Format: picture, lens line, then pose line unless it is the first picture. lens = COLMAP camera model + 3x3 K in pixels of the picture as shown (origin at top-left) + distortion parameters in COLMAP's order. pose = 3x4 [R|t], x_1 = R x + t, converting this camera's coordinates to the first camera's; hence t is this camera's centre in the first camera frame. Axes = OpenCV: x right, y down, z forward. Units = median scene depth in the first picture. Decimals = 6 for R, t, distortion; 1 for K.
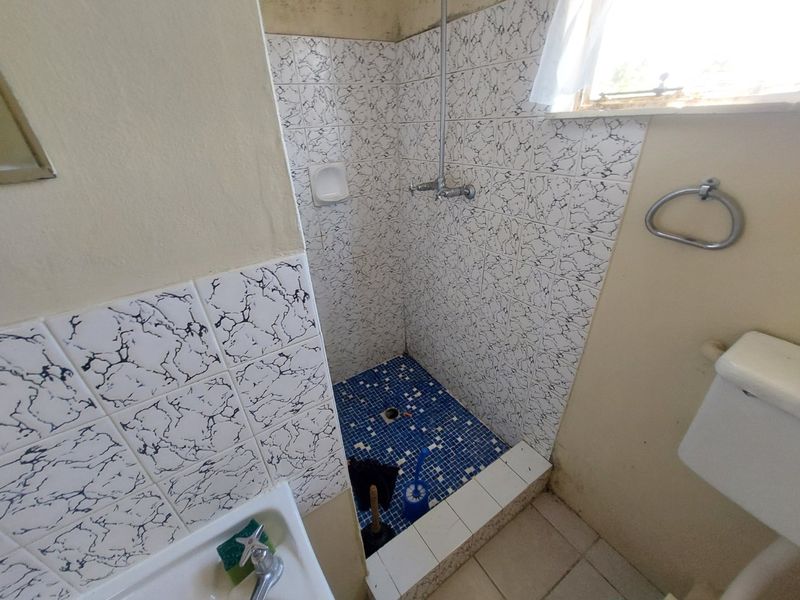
lens RADIAL K [[317.4, 0, 394.6], [0, 317.4, 298.9], [0, 0, 1]] dist [-0.017643, 0.000089]
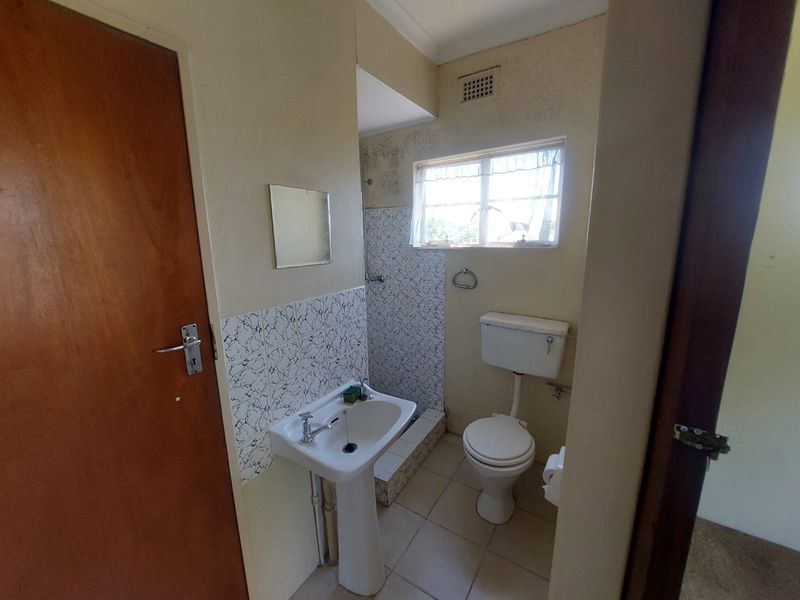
lens RADIAL K [[317.4, 0, 394.6], [0, 317.4, 298.9], [0, 0, 1]] dist [-0.017643, 0.000089]
pose [[0.907963, -0.046897, 0.416418, -0.792628], [0.180395, 0.940670, -0.287397, 0.565718], [-0.378234, 0.336066, 0.862554, -1.111310]]
